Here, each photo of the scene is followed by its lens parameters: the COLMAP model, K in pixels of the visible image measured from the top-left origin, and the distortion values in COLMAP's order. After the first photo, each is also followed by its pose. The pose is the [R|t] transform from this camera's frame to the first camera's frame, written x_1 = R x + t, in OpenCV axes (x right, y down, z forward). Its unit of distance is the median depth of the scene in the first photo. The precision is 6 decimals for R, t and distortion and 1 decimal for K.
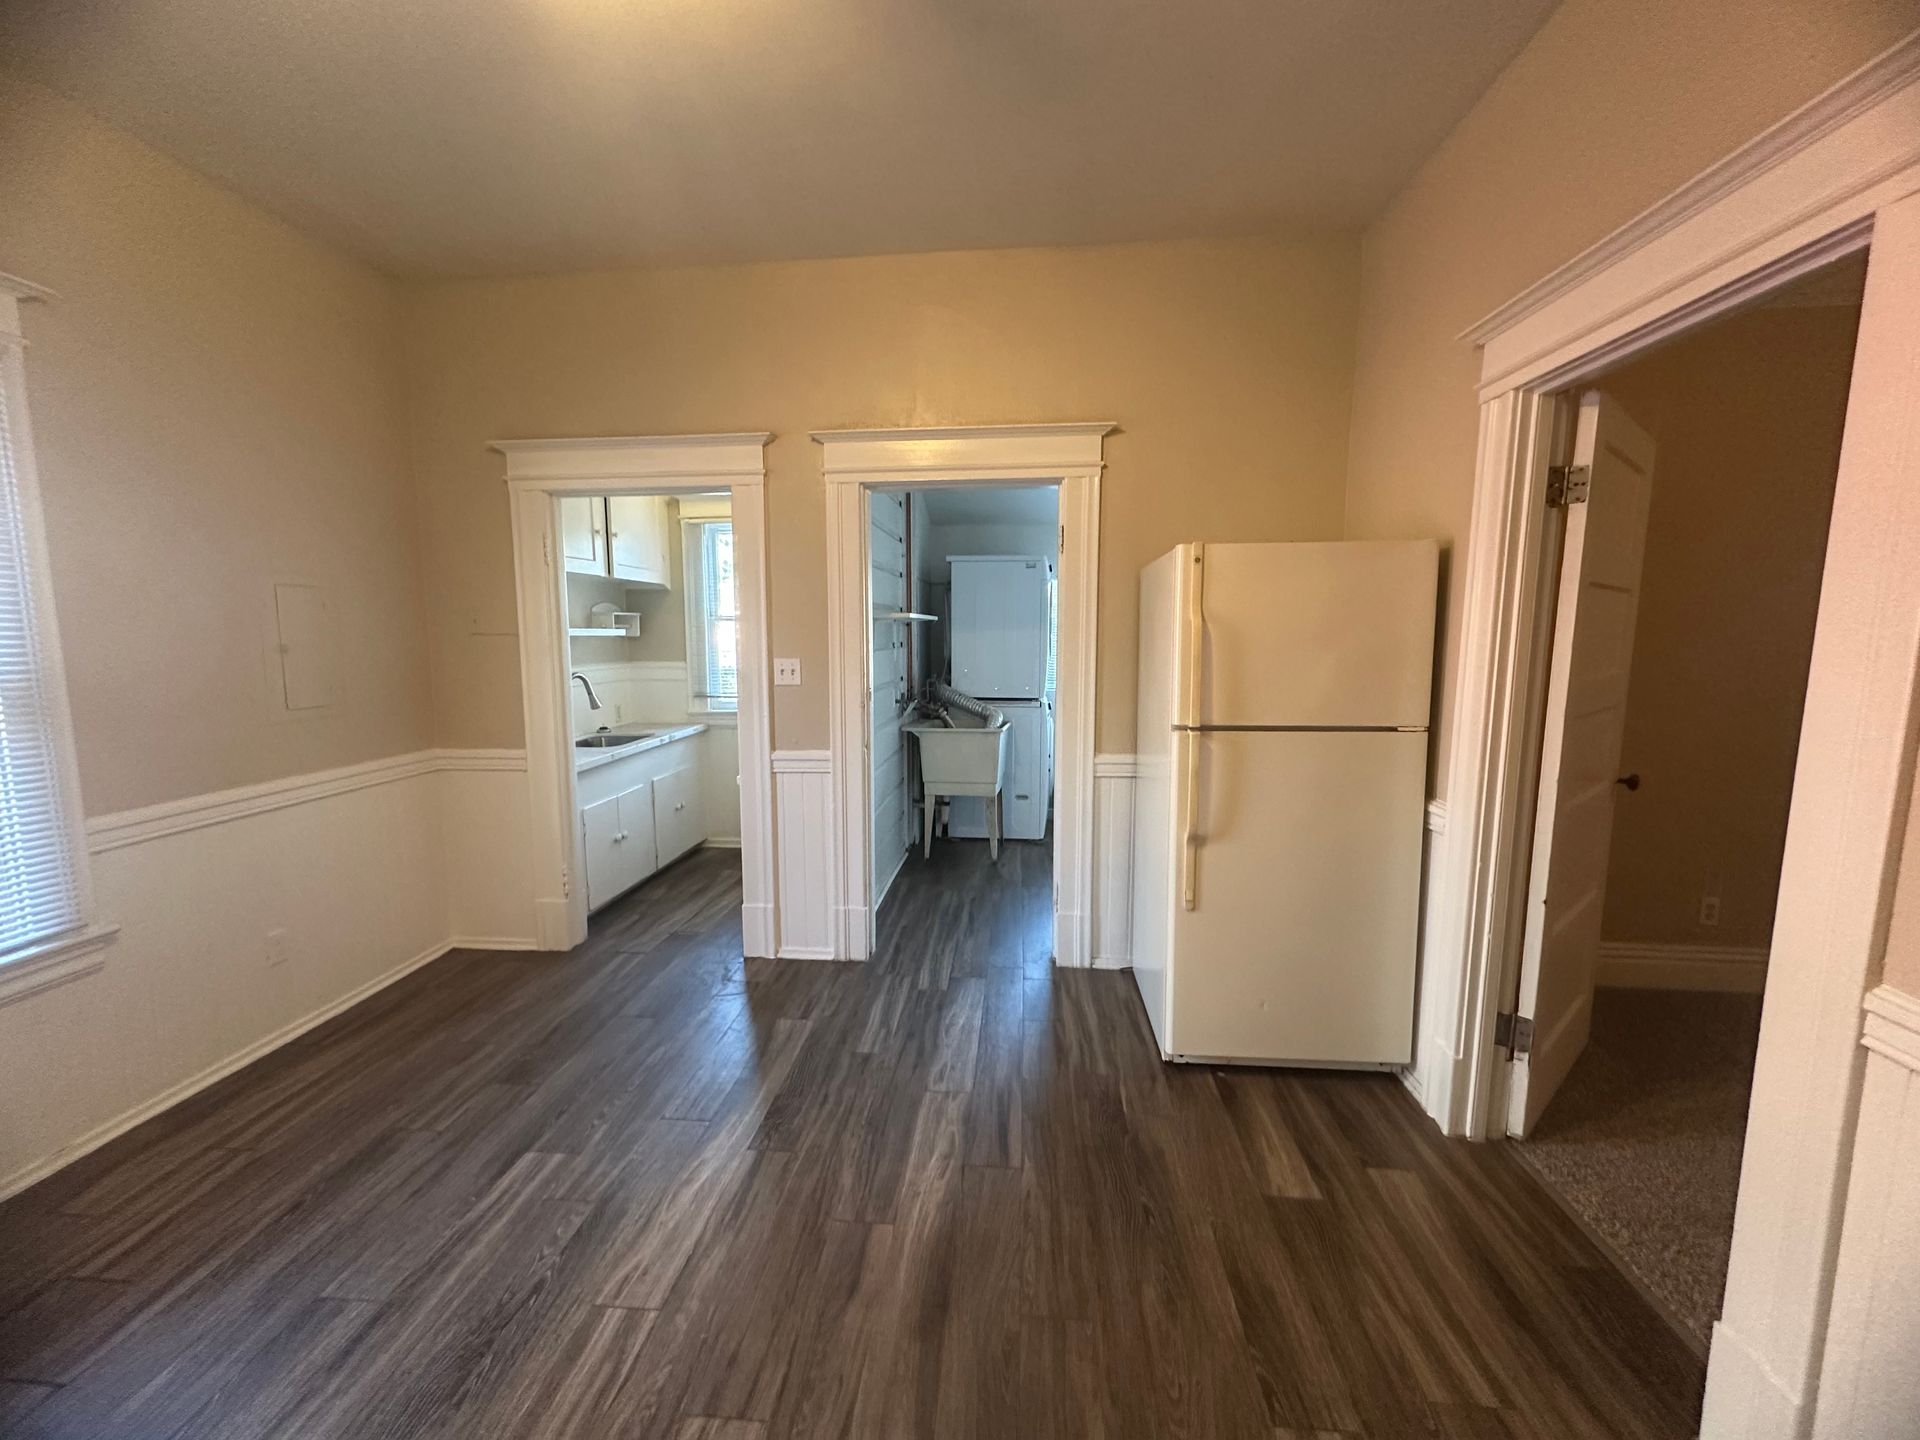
lens RADIAL K [[759.9, 0, 957.0], [0, 759.9, 713.8], [0, 0, 1]] dist [0.001418, 0.000007]
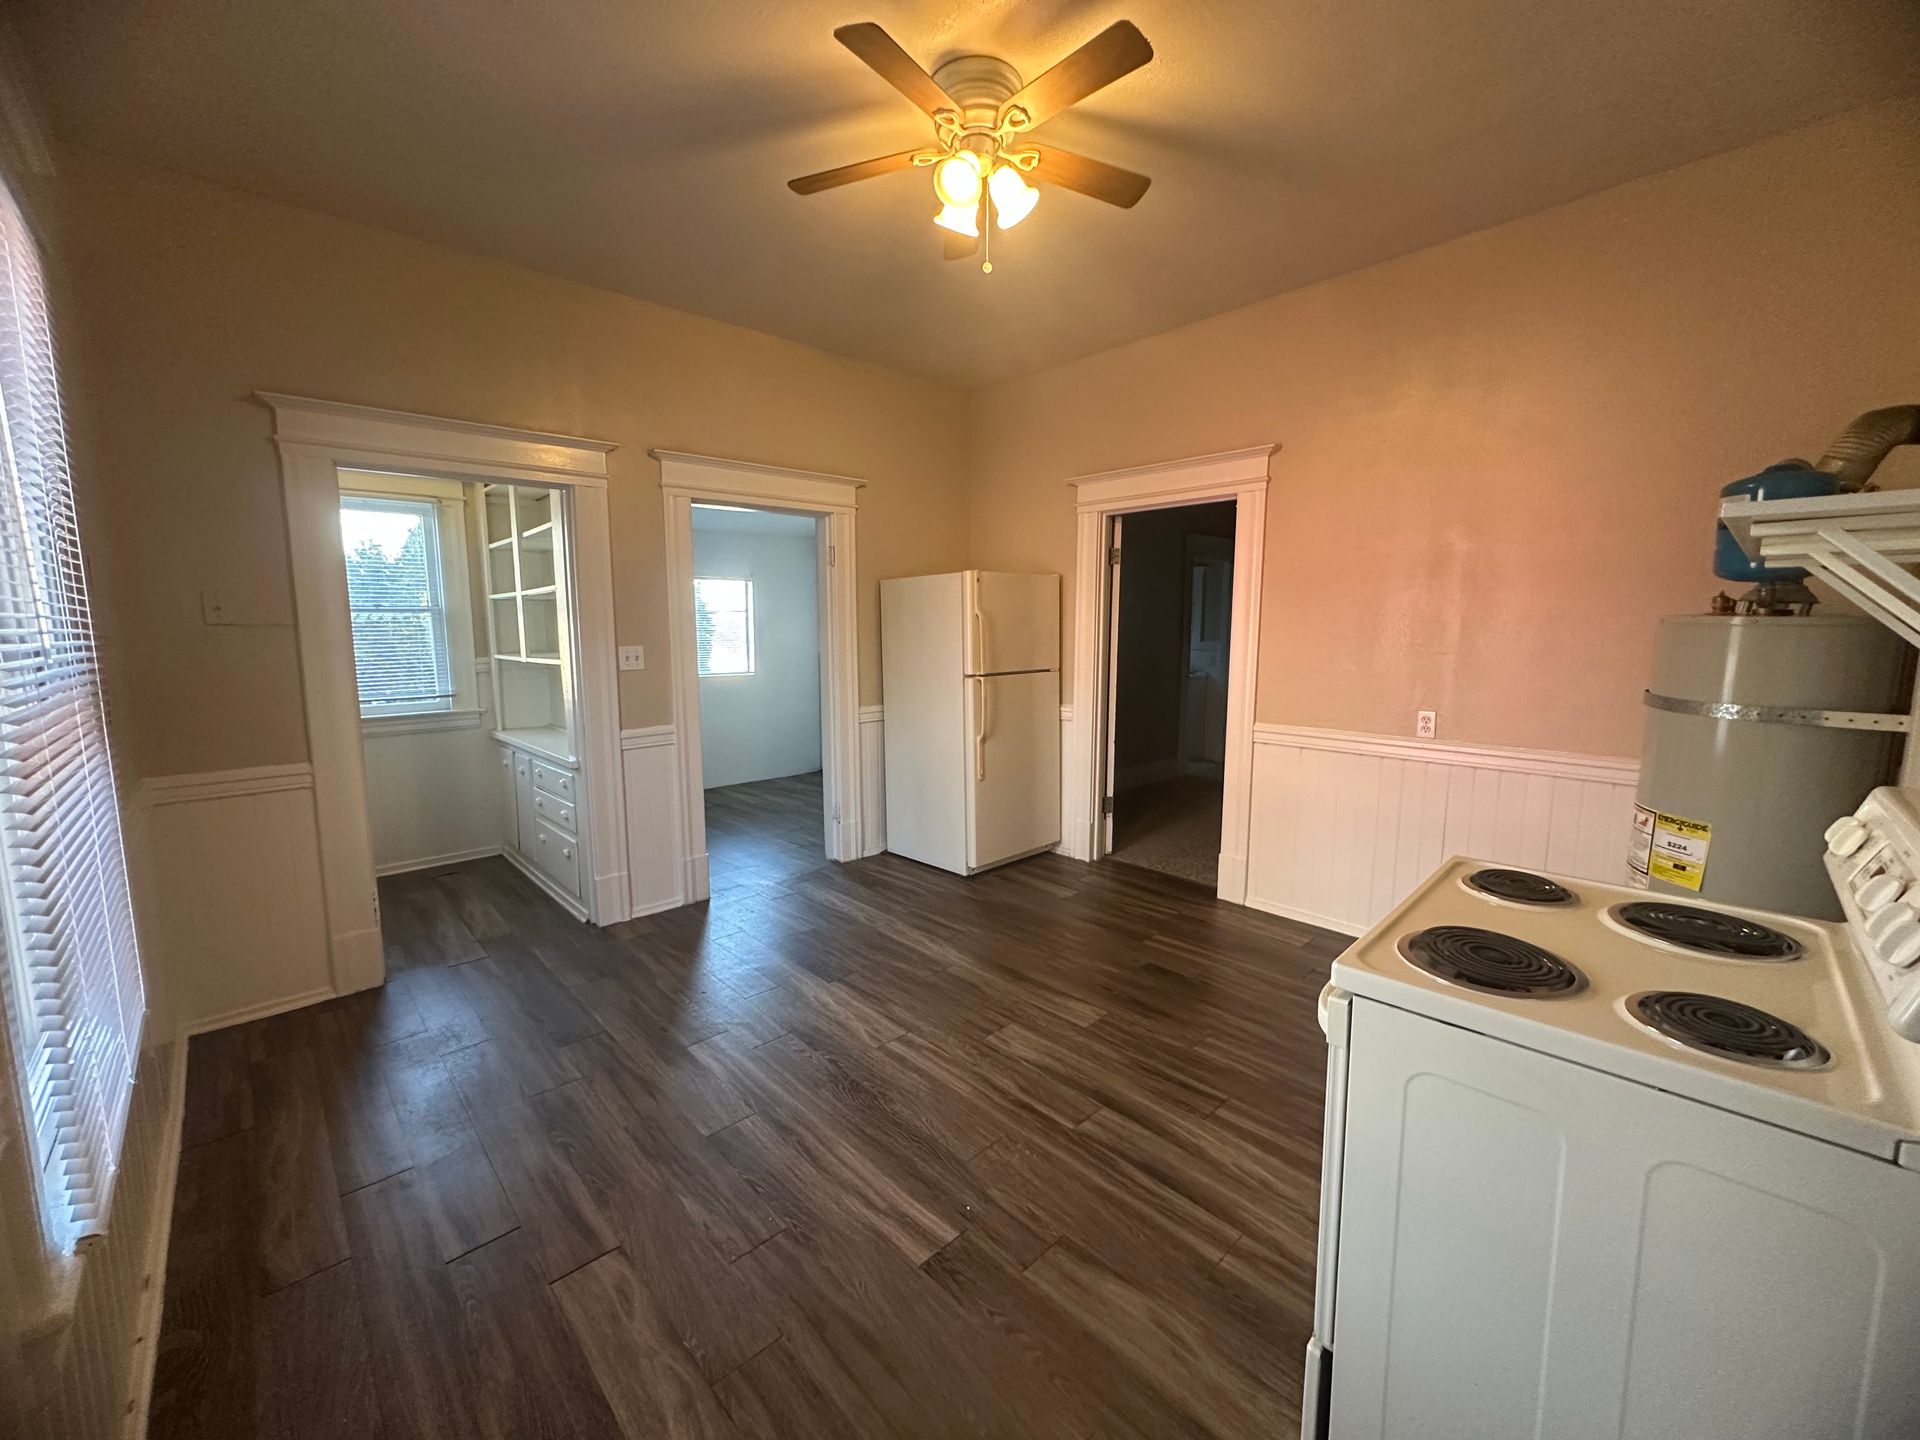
lens RADIAL K [[759.9, 0, 957.0], [0, 759.9, 713.8], [0, 0, 1]] dist [0.001418, 0.000007]
pose [[0.666160, -0.088838, 0.740499, -0.969817], [0.086332, 0.995391, 0.041753, 0.027484], [-0.740795, 0.036115, 0.670759, -0.130430]]
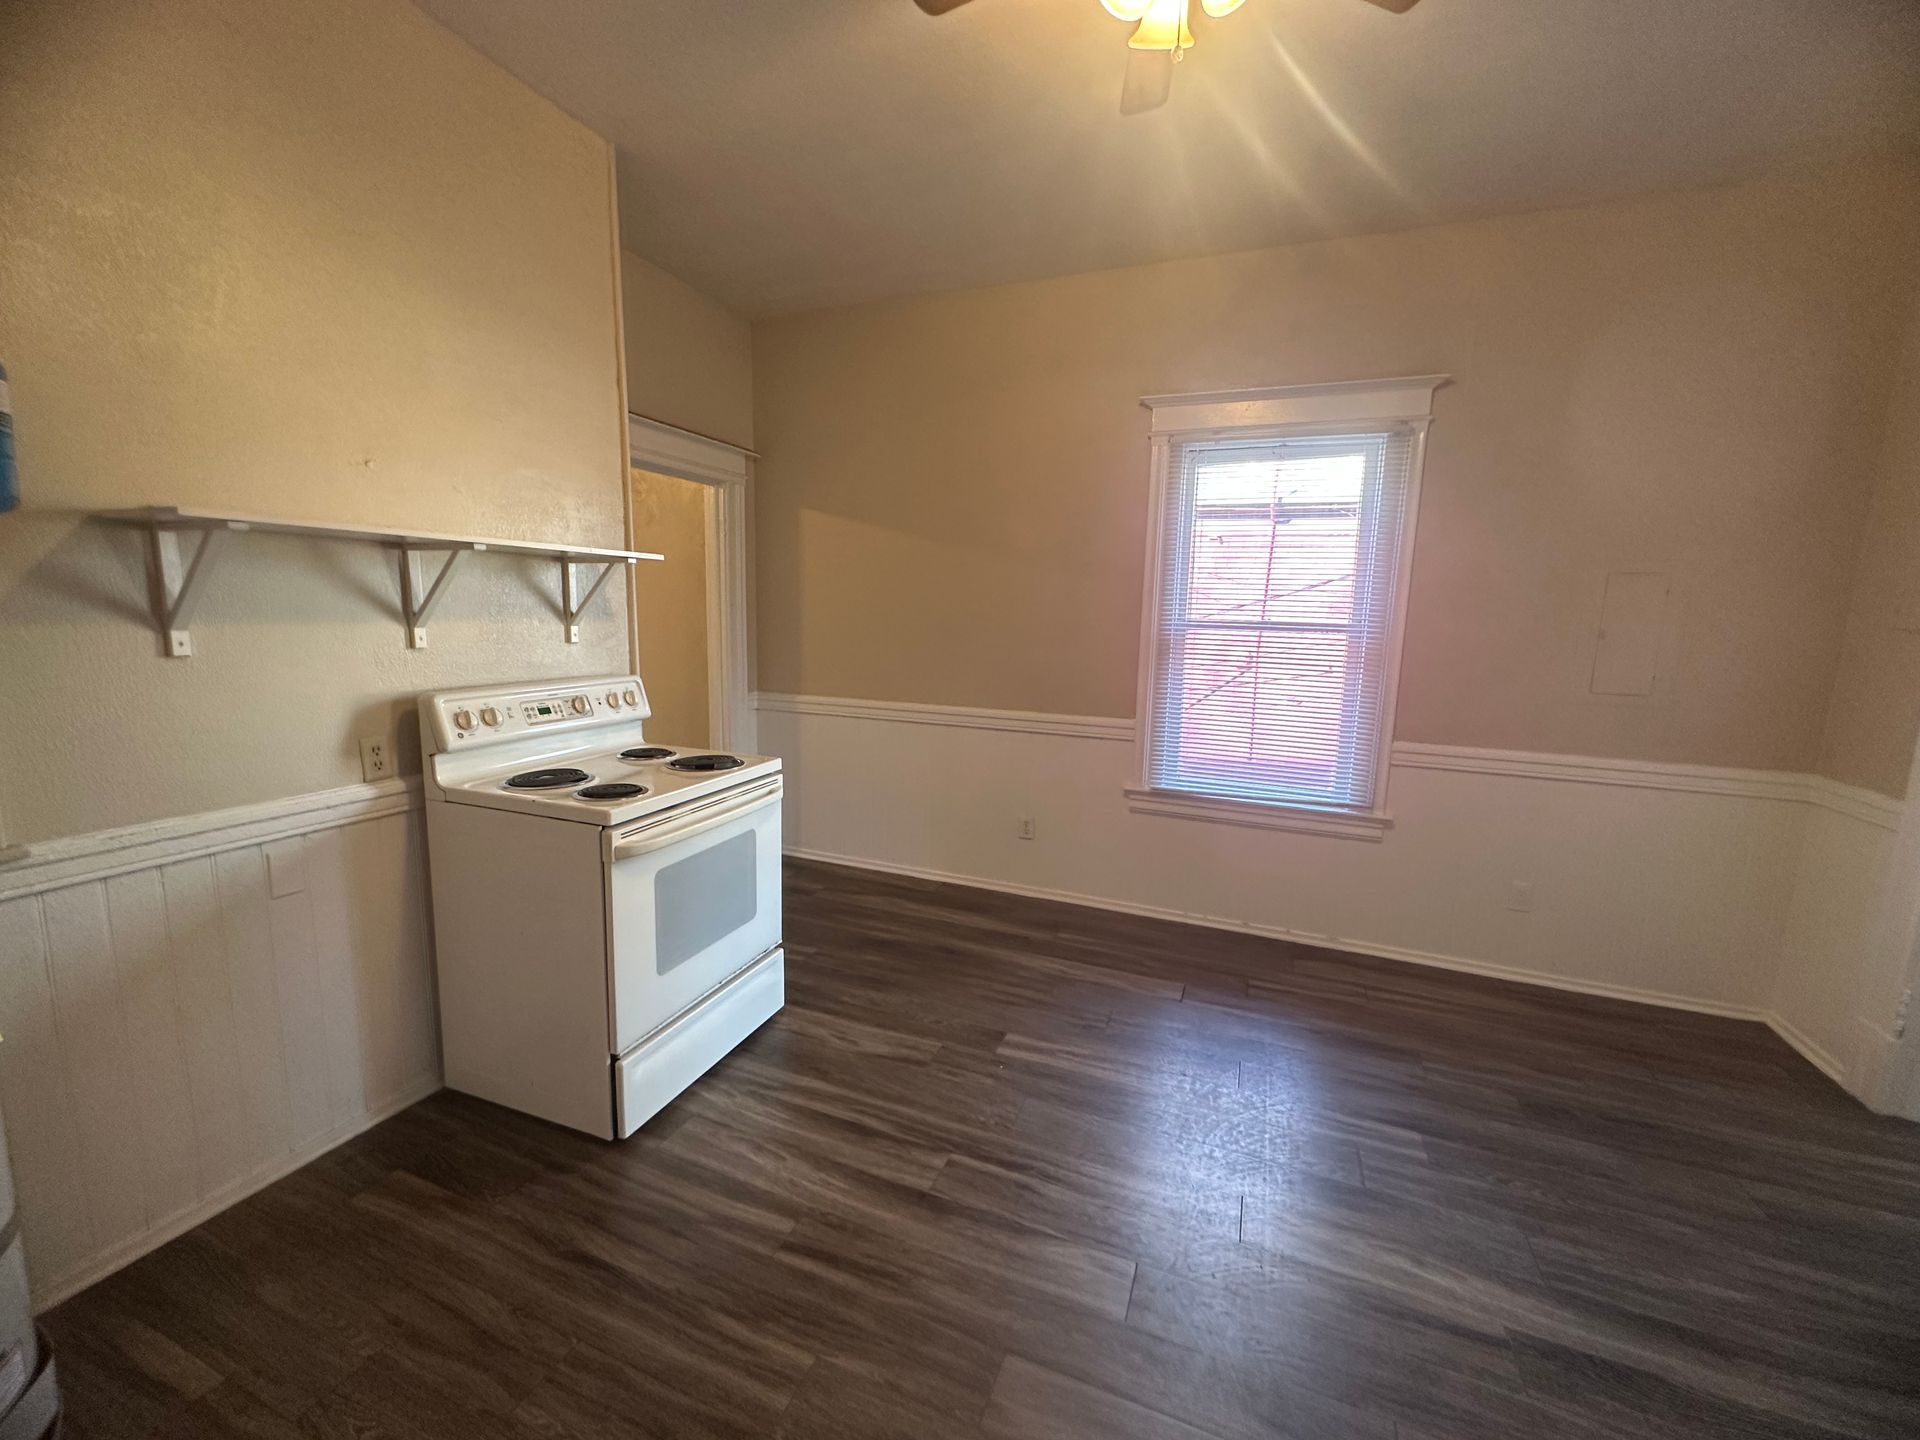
lens RADIAL K [[759.9, 0, 957.0], [0, 759.9, 713.8], [0, 0, 1]] dist [0.001418, 0.000007]
pose [[-0.295527, 0.128579, -0.946642, 0.421732], [-0.132269, 0.975851, 0.173839, -0.047696], [0.946133, 0.176586, -0.271383, 0.514901]]
